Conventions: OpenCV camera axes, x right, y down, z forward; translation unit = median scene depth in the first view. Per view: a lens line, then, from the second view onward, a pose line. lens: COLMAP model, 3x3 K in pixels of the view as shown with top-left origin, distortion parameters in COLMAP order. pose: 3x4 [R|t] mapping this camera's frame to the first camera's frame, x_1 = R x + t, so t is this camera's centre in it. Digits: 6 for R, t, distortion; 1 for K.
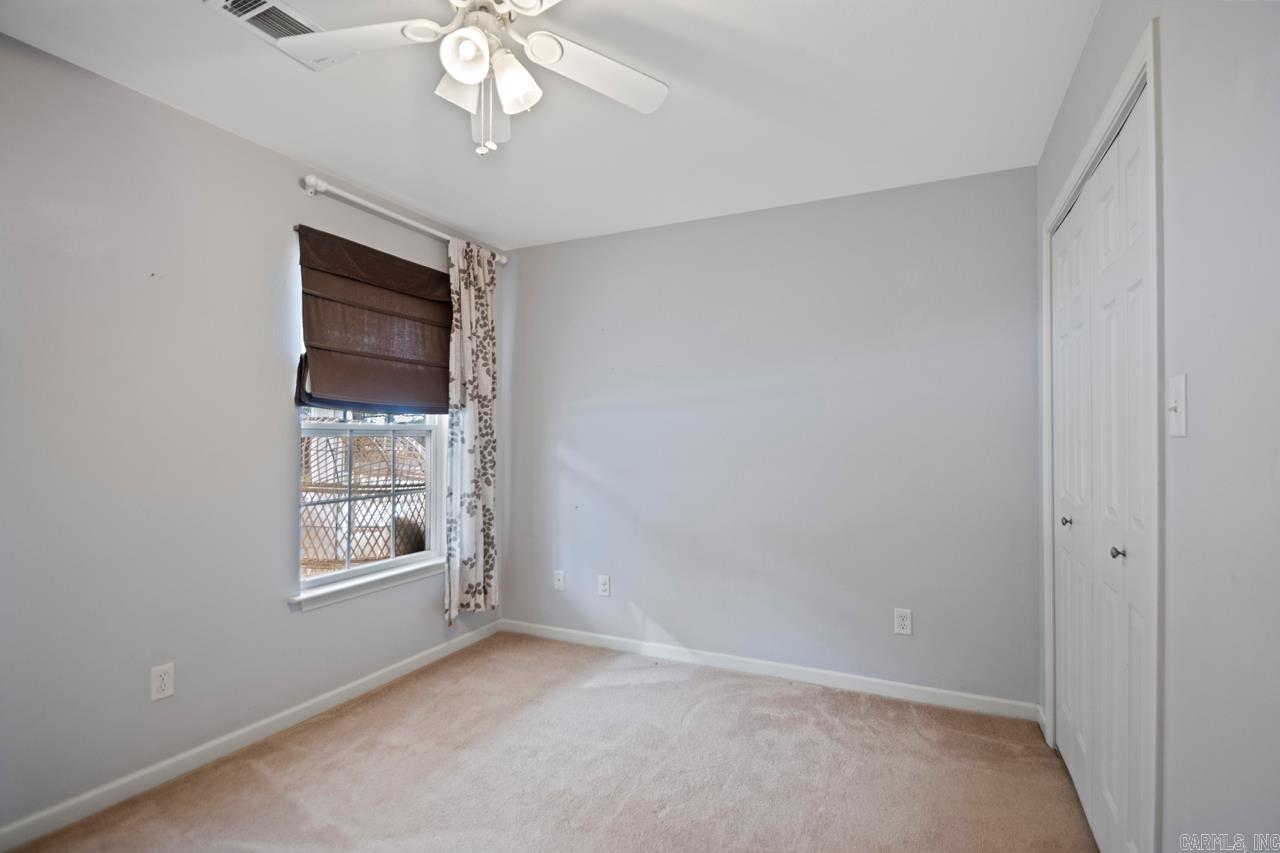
lens RADIAL K [[596.1, 0, 650.3], [0, 596.1, 425.5], [0, 0, 1]] dist [0.017920, -0.018010]
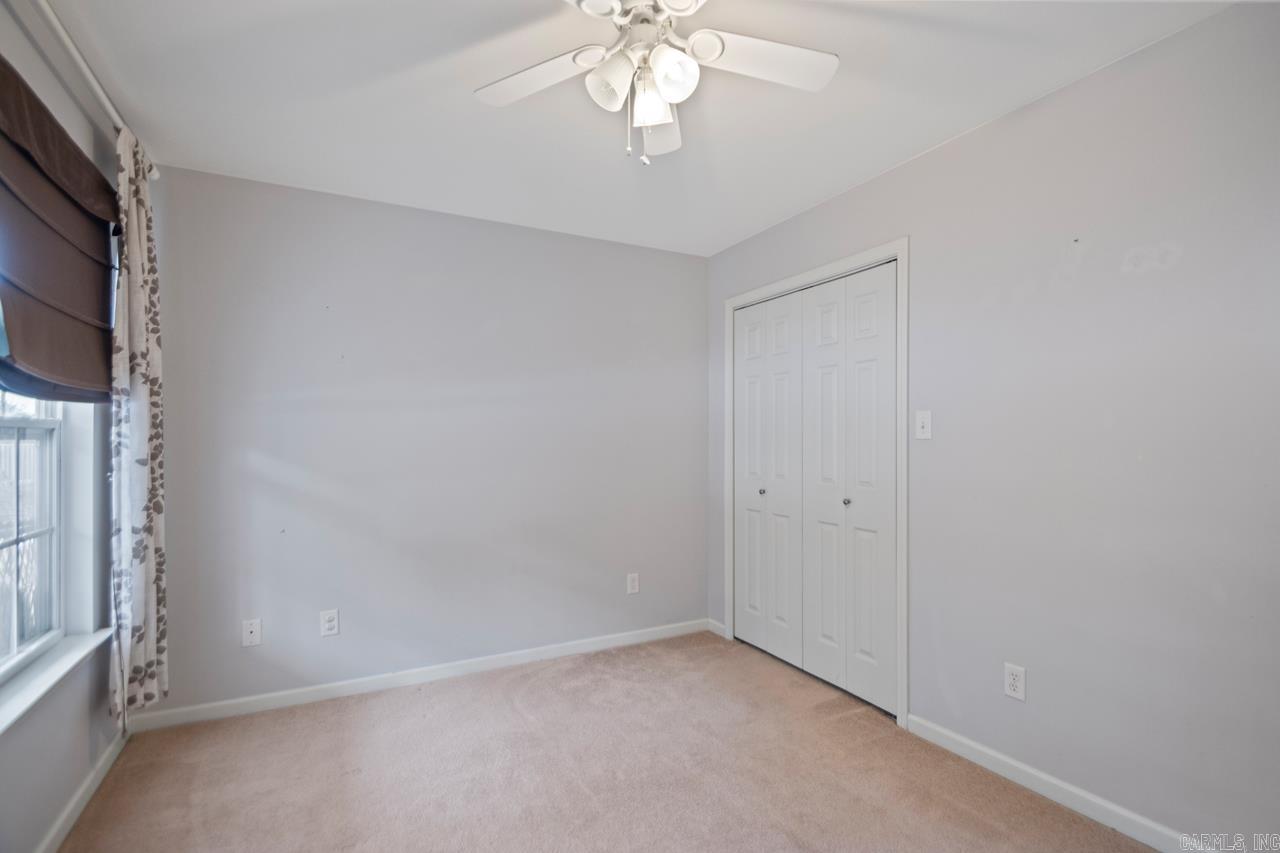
lens RADIAL K [[601.2, 0, 641.2], [0, 601.2, 436.0], [0, 0, 1]] dist [0.016771, -0.019067]
pose [[0.601556, 0.007009, 0.798800, -0.499235], [-0.014167, 0.999898, 0.001895, 0.005780], [-0.798705, -0.012456, 0.601594, 0.174138]]
